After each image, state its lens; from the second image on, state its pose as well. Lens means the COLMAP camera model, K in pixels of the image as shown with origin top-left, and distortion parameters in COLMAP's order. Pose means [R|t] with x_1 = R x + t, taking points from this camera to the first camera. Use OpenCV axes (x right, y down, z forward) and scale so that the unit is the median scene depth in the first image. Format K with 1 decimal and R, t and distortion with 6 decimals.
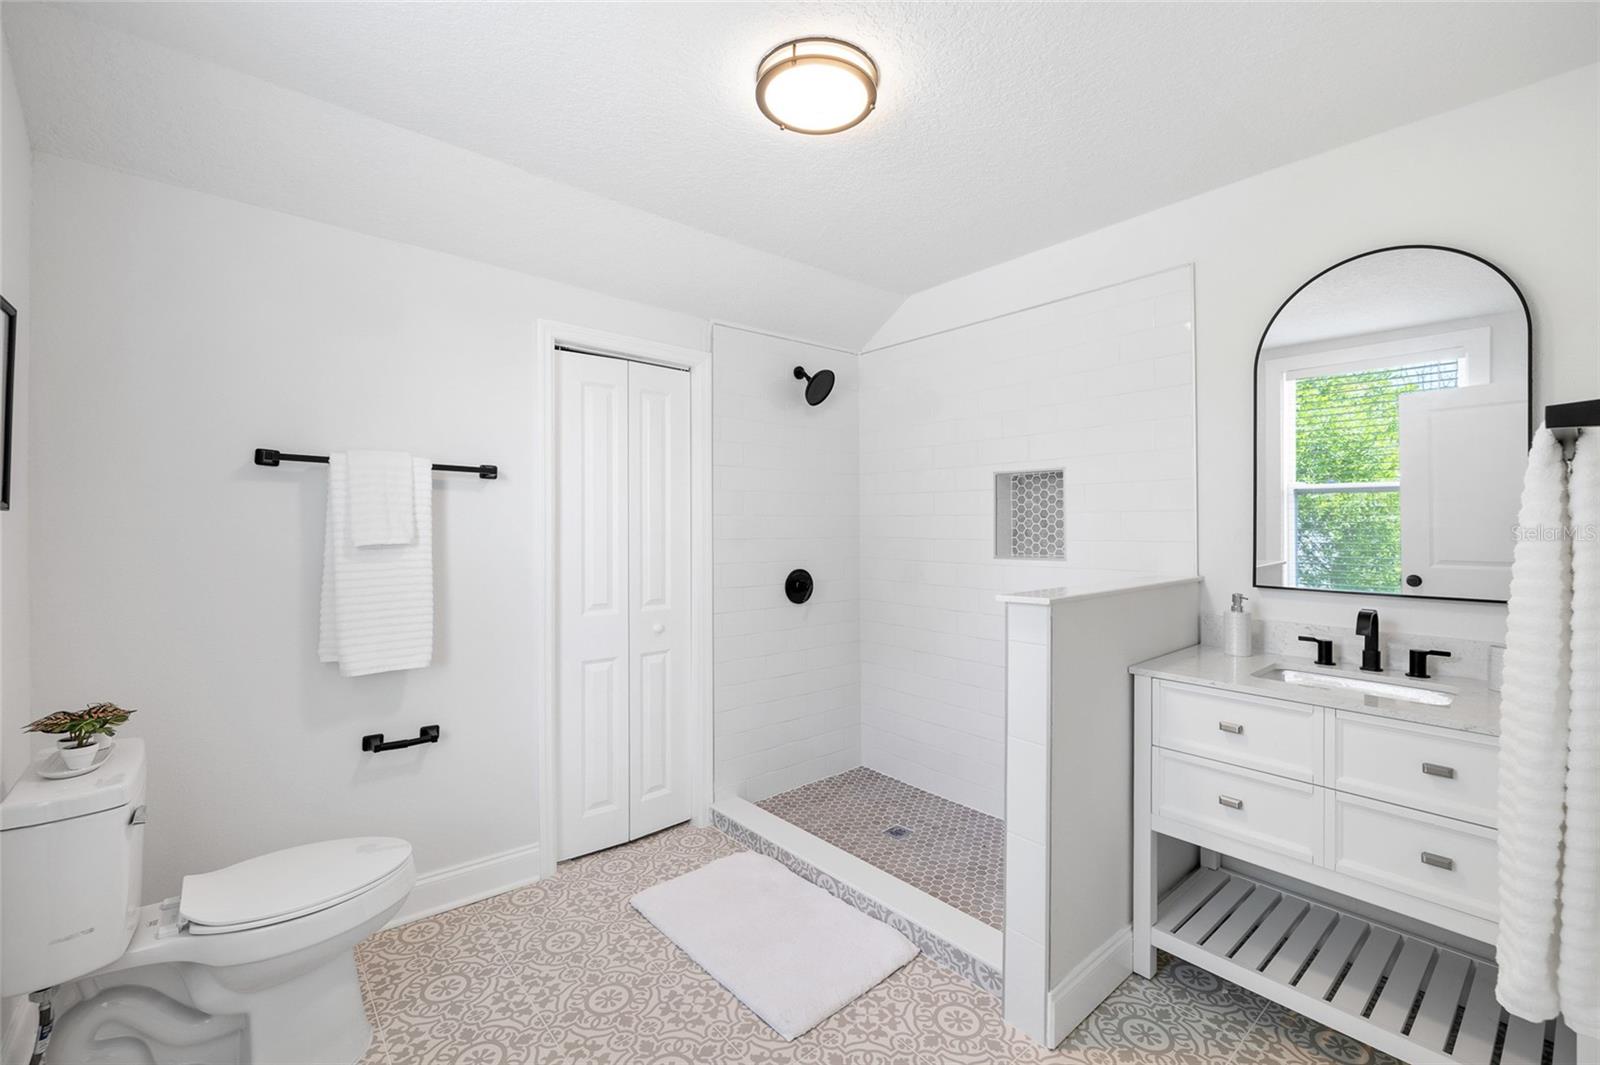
lens RADIAL K [[677.6, 0, 800.8], [0, 677.6, 526.1], [0, 0, 1]] dist [-0.000309, 0.000657]
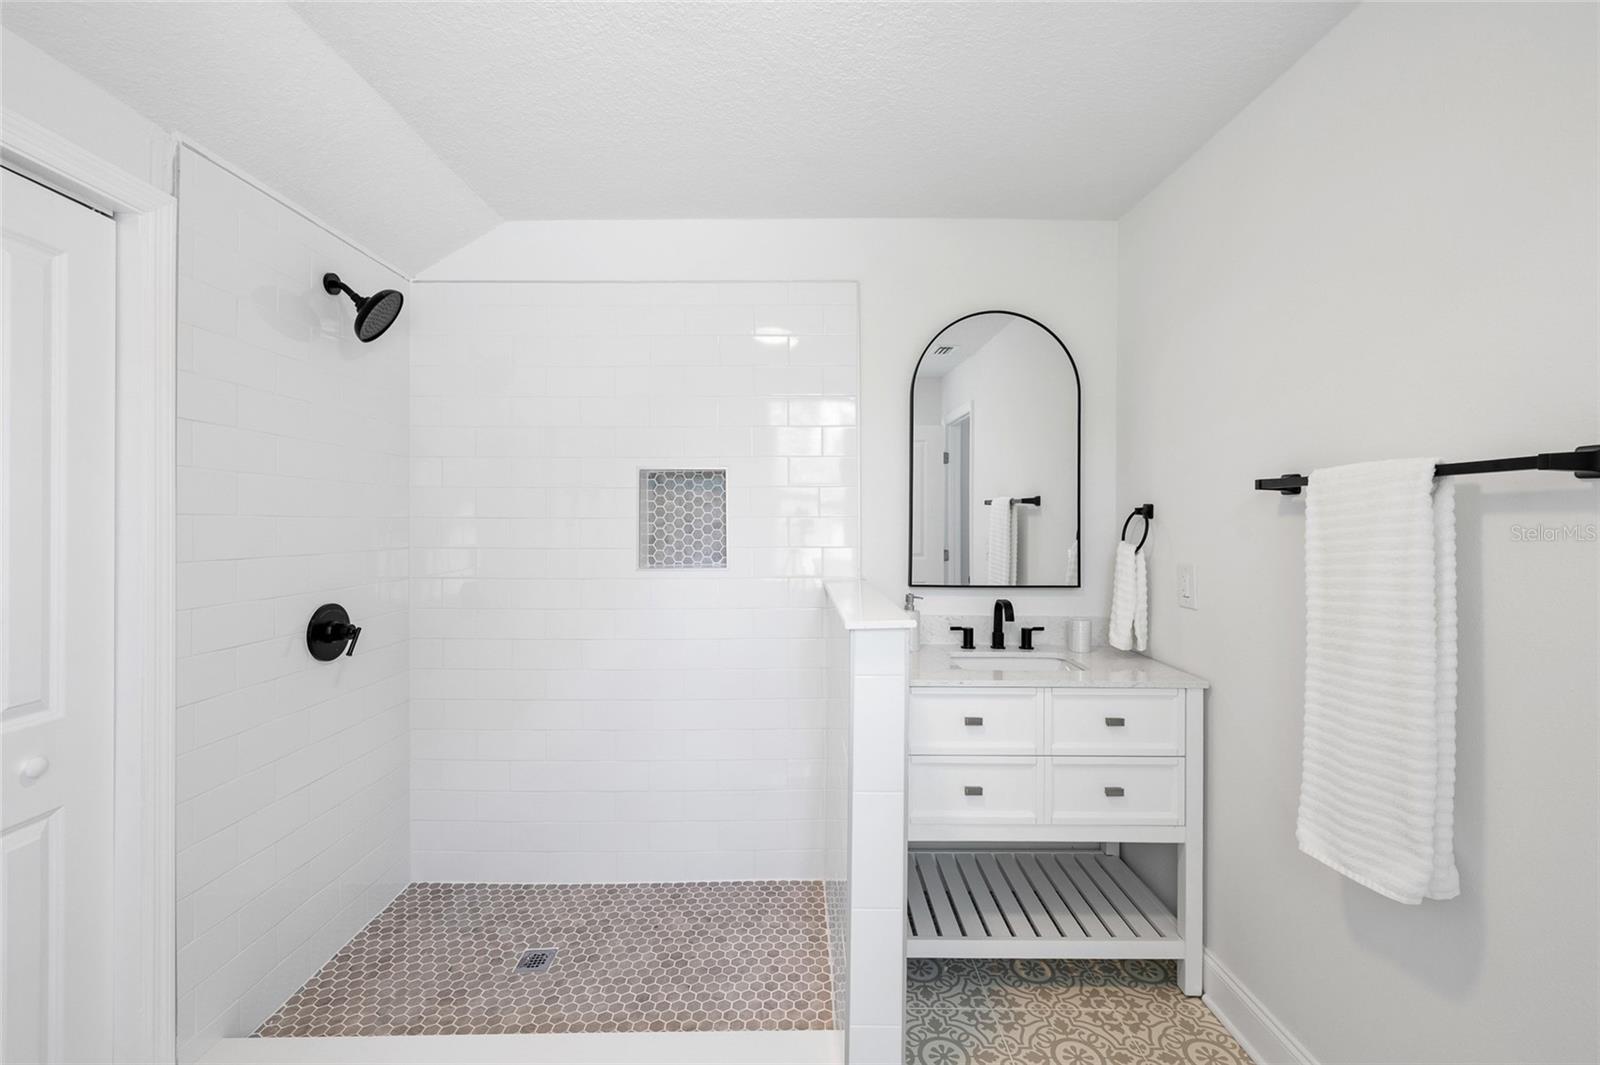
lens RADIAL K [[677.6, 0, 806.0], [0, 677.6, 520.9], [0, 0, 1]] dist [-0.000309, 0.000657]
pose [[0.642382, 0.003262, 0.766377, -0.221137], [0.001290, 0.999985, -0.005337, -0.009001], [-0.766383, 0.004418, 0.642368, 0.314307]]
